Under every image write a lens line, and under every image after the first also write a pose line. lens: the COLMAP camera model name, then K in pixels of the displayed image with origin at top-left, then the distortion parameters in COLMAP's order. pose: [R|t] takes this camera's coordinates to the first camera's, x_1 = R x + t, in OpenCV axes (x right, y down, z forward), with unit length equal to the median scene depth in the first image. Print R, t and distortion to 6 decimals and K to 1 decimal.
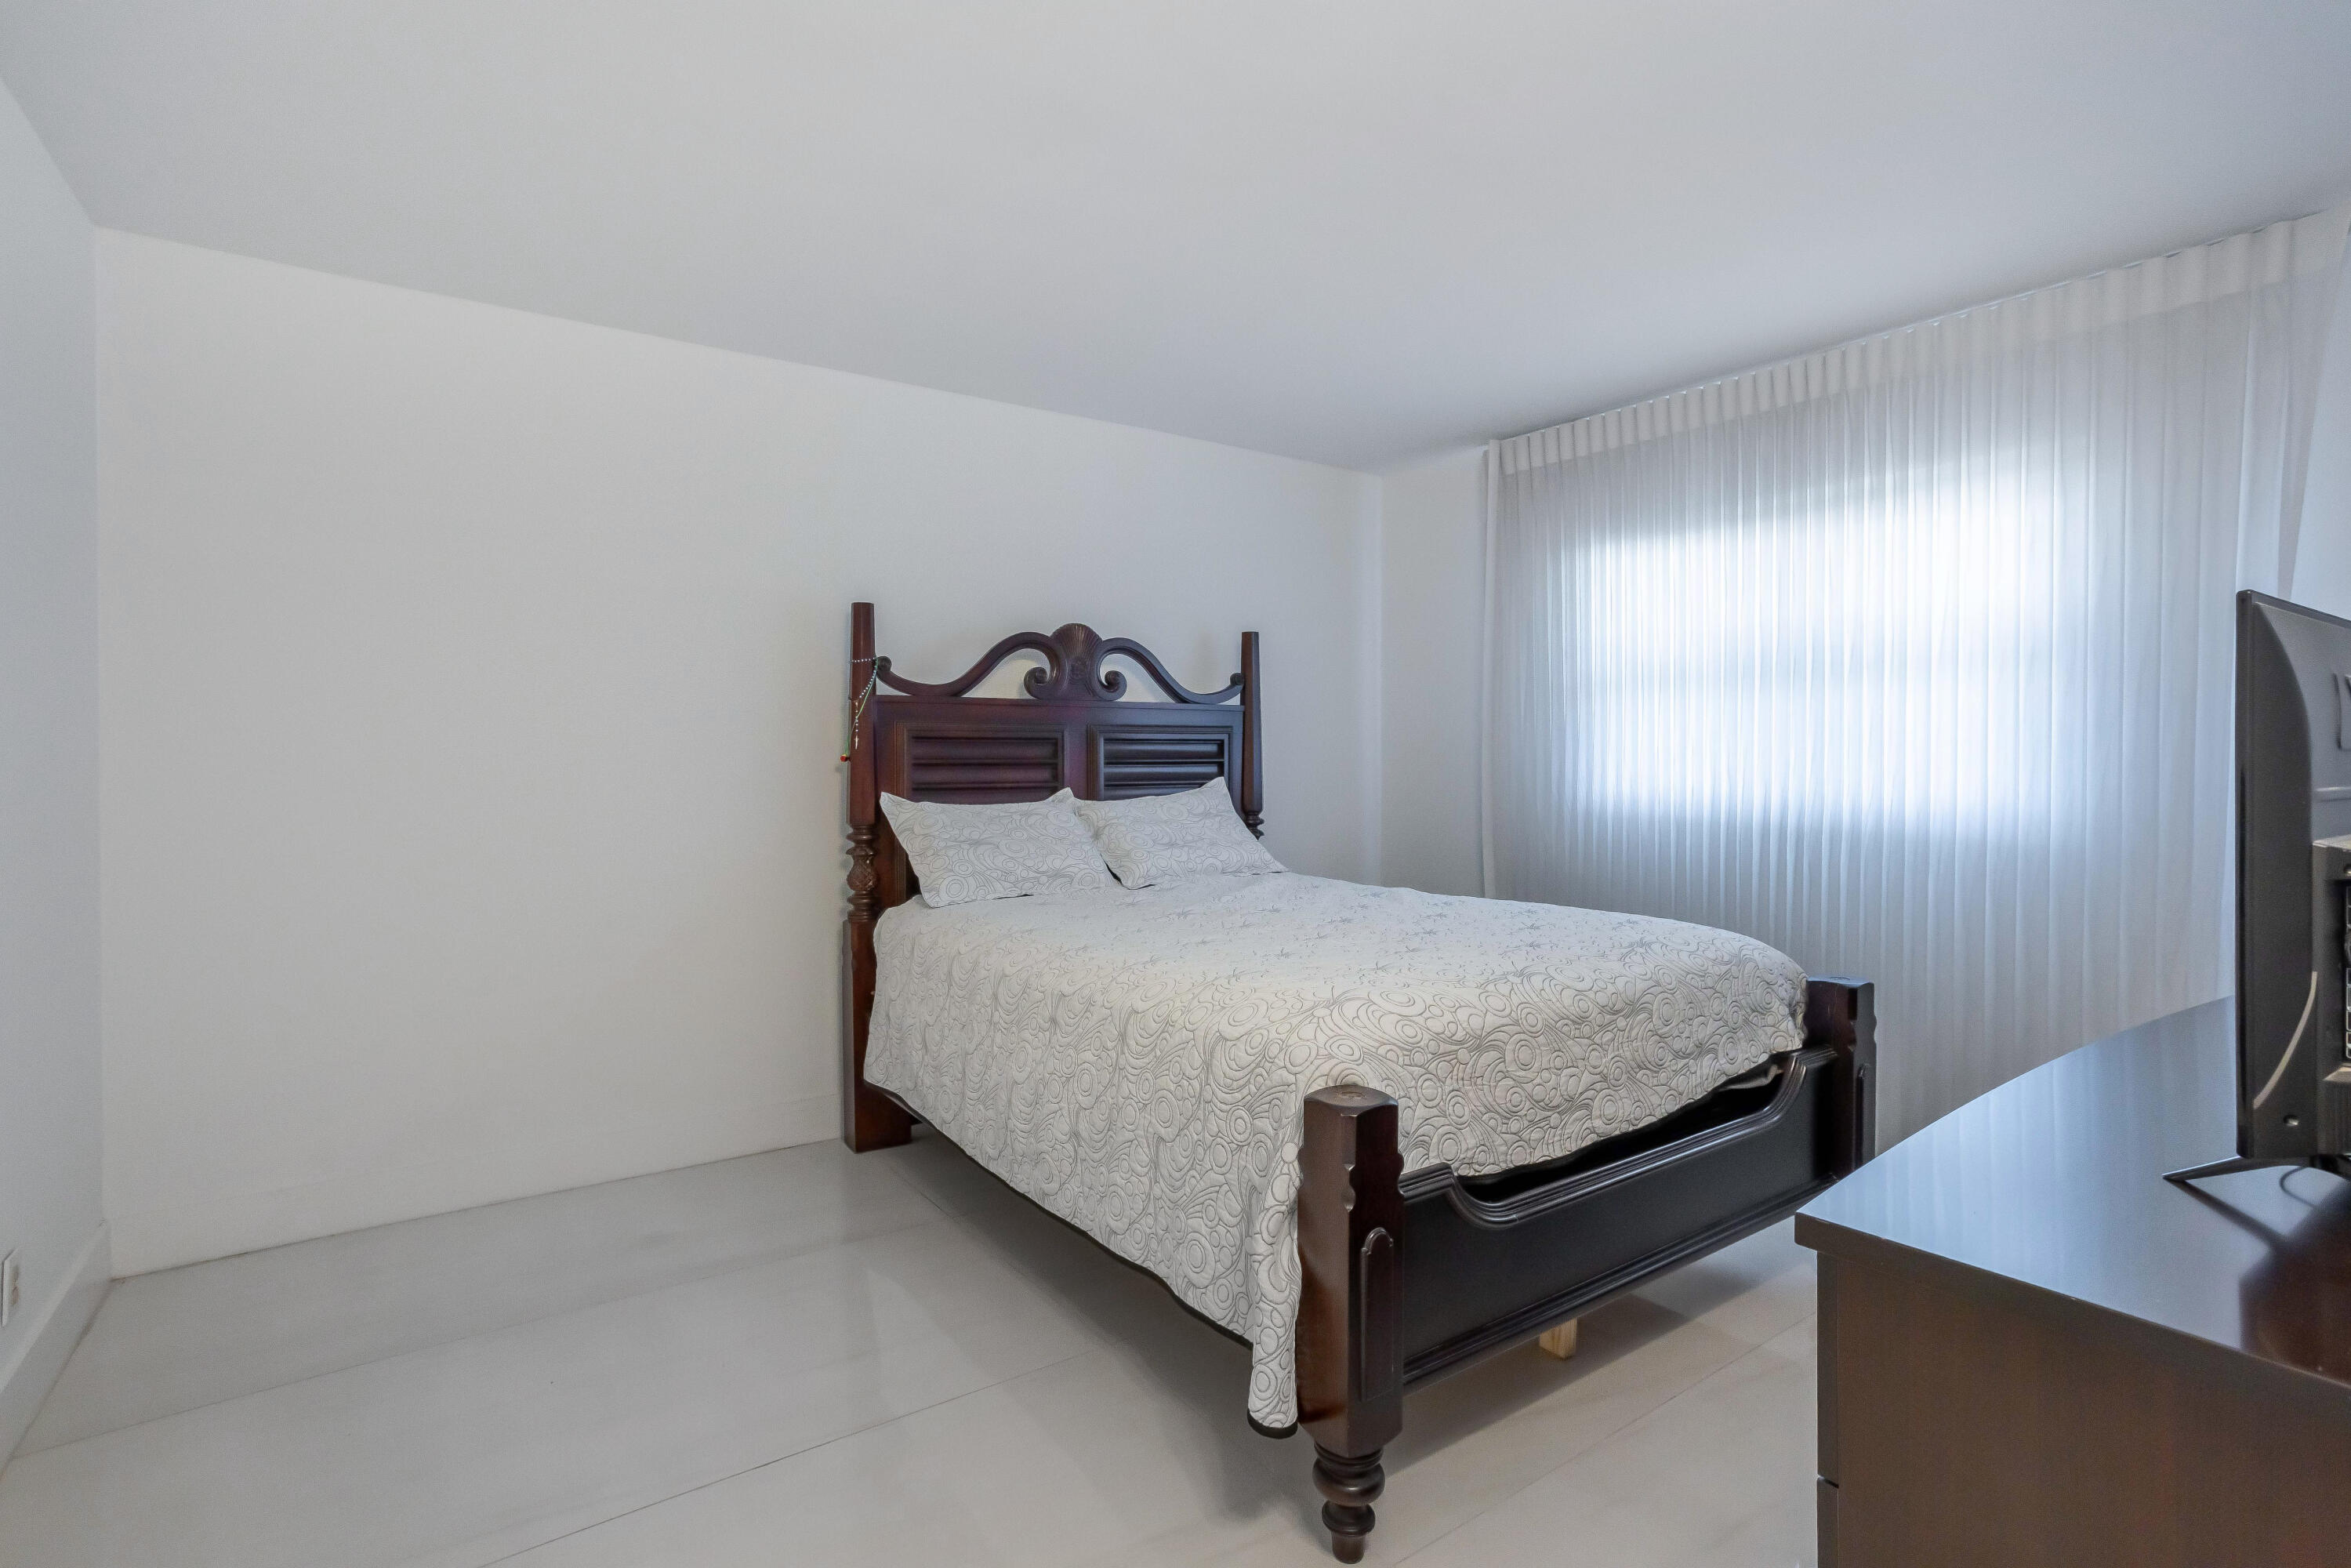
lens RADIAL K [[1189.1, 0, 1163.3], [0, 1189.1, 771.3], [0, 0, 1]] dist [0.000627, 0.000004]
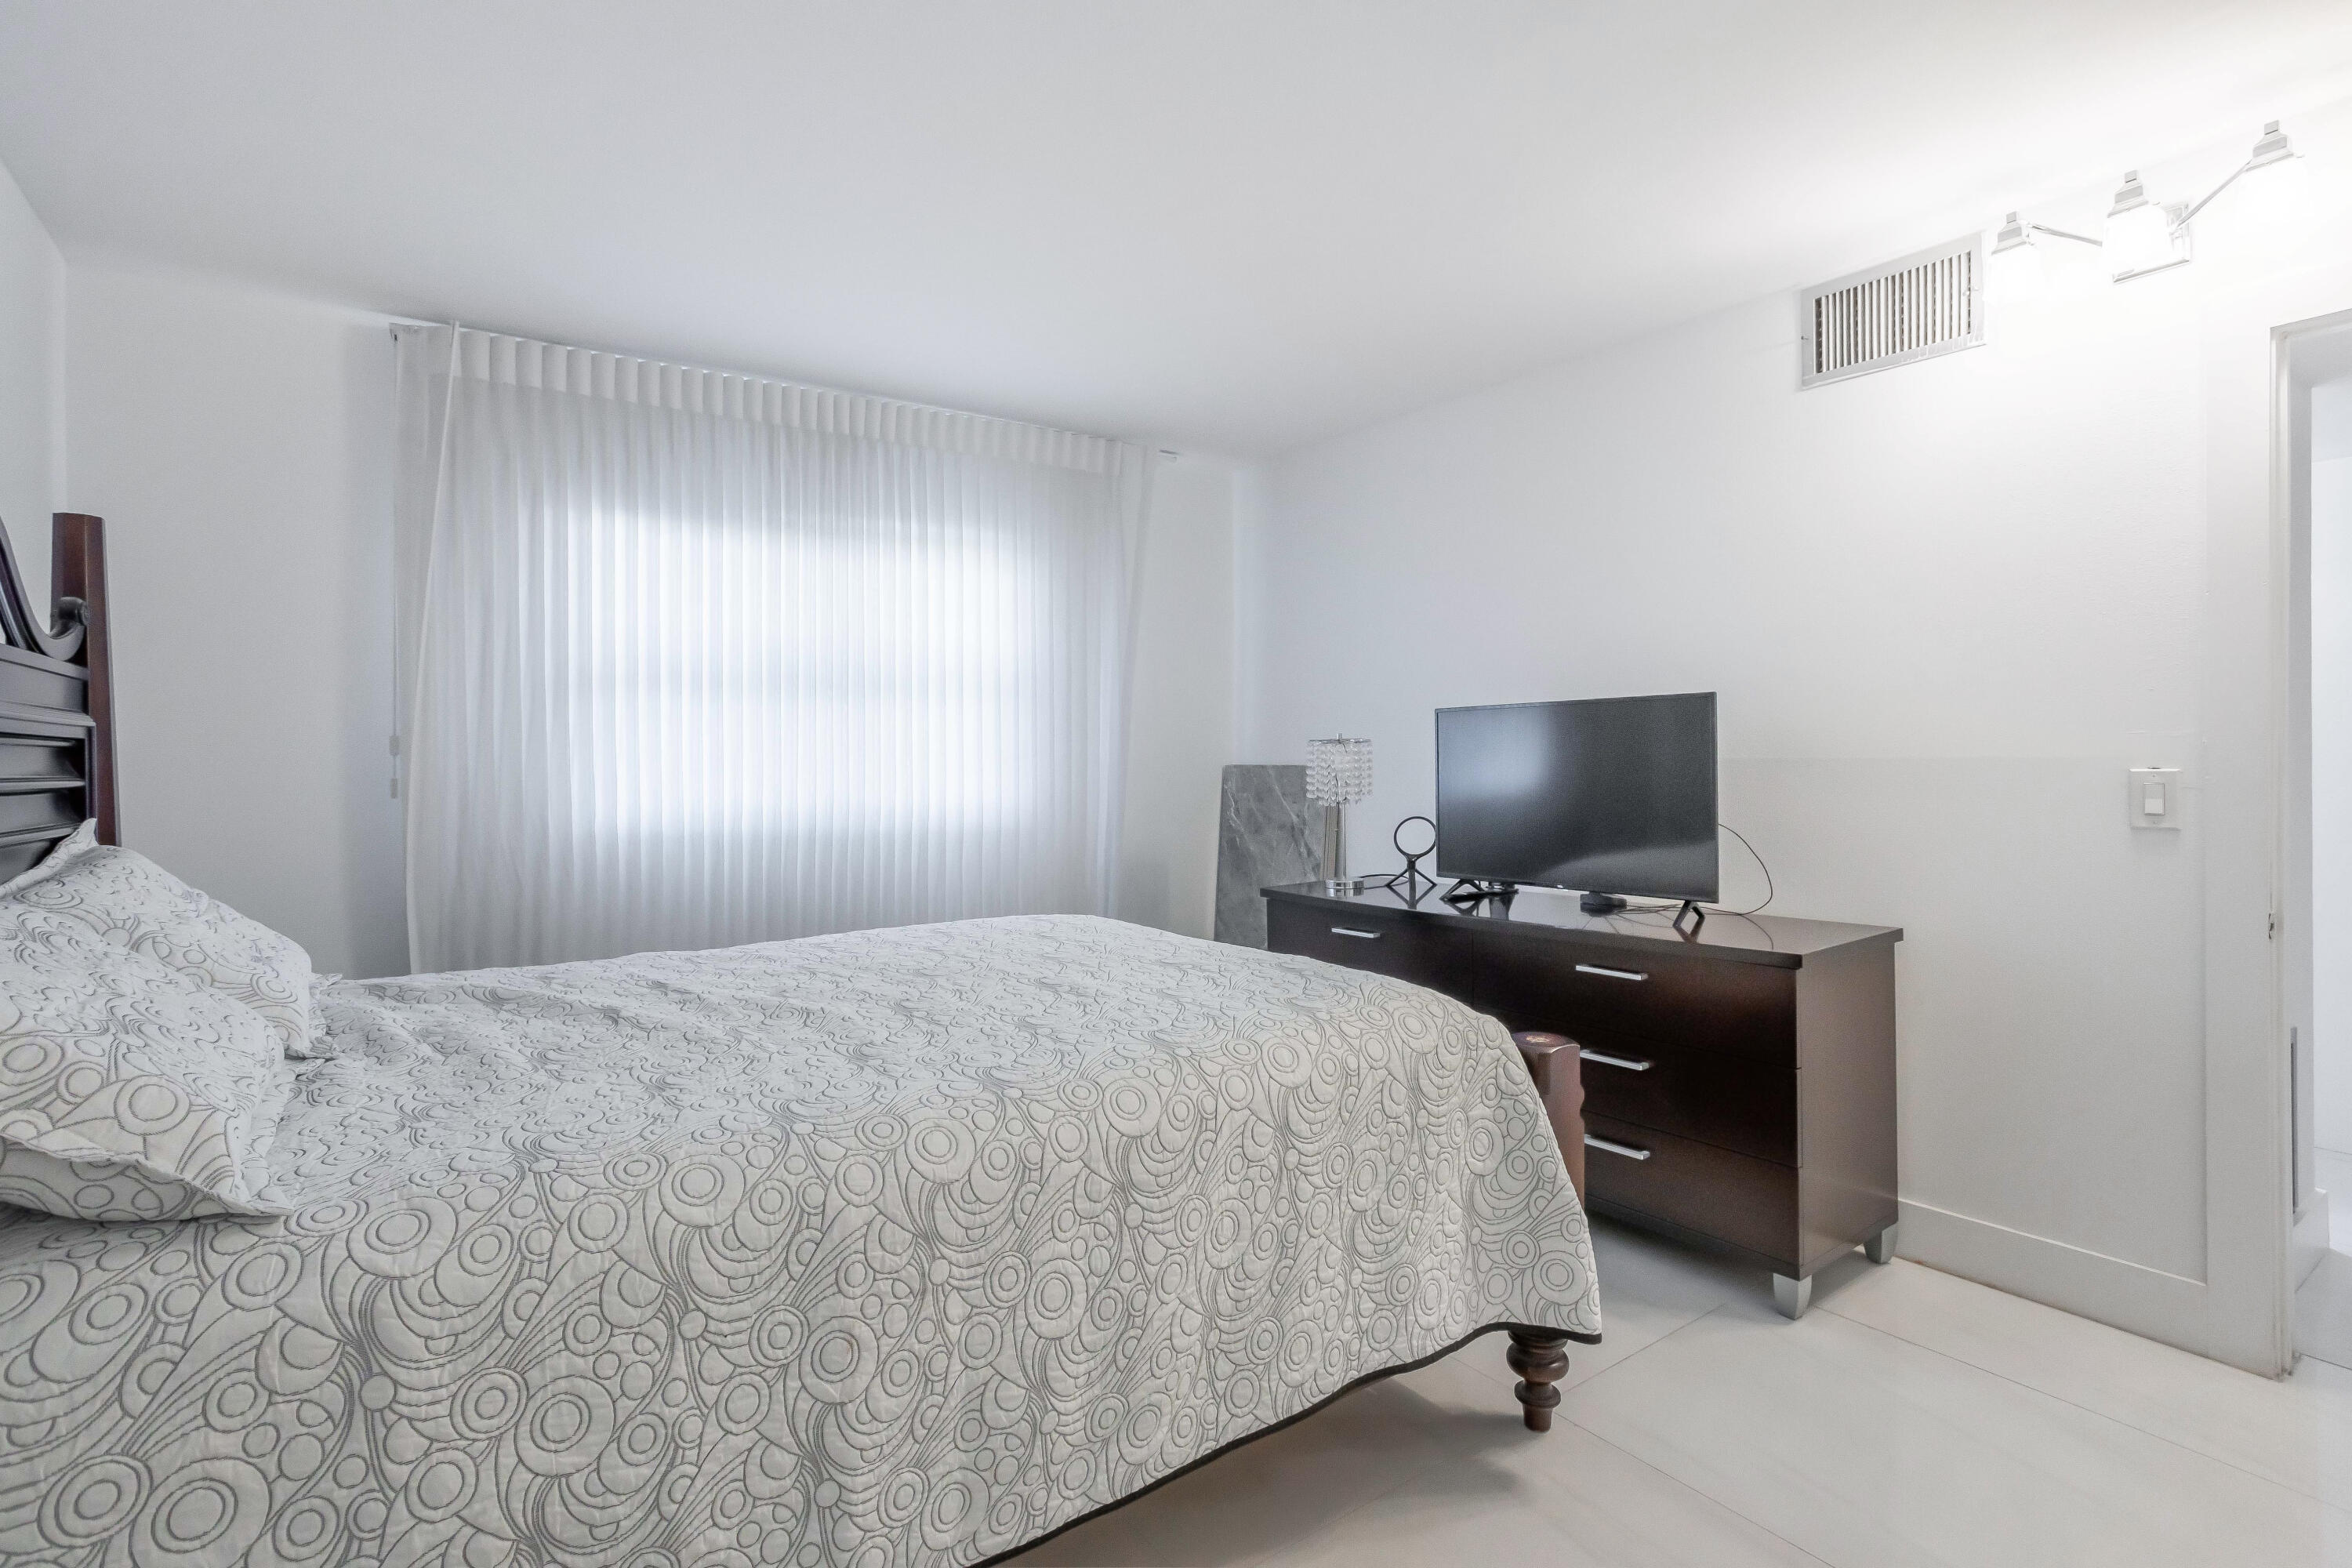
lens RADIAL K [[1189.5, 0, 1163.8], [0, 1189.5, 771.2], [0, 0, 1]] dist [0.000627, 0.000004]
pose [[-0.006542, -0.006606, 0.999957, -0.537713], [0.022851, 0.999716, 0.006754, -0.007594], [-0.999717, 0.022894, -0.006389, 0.726468]]
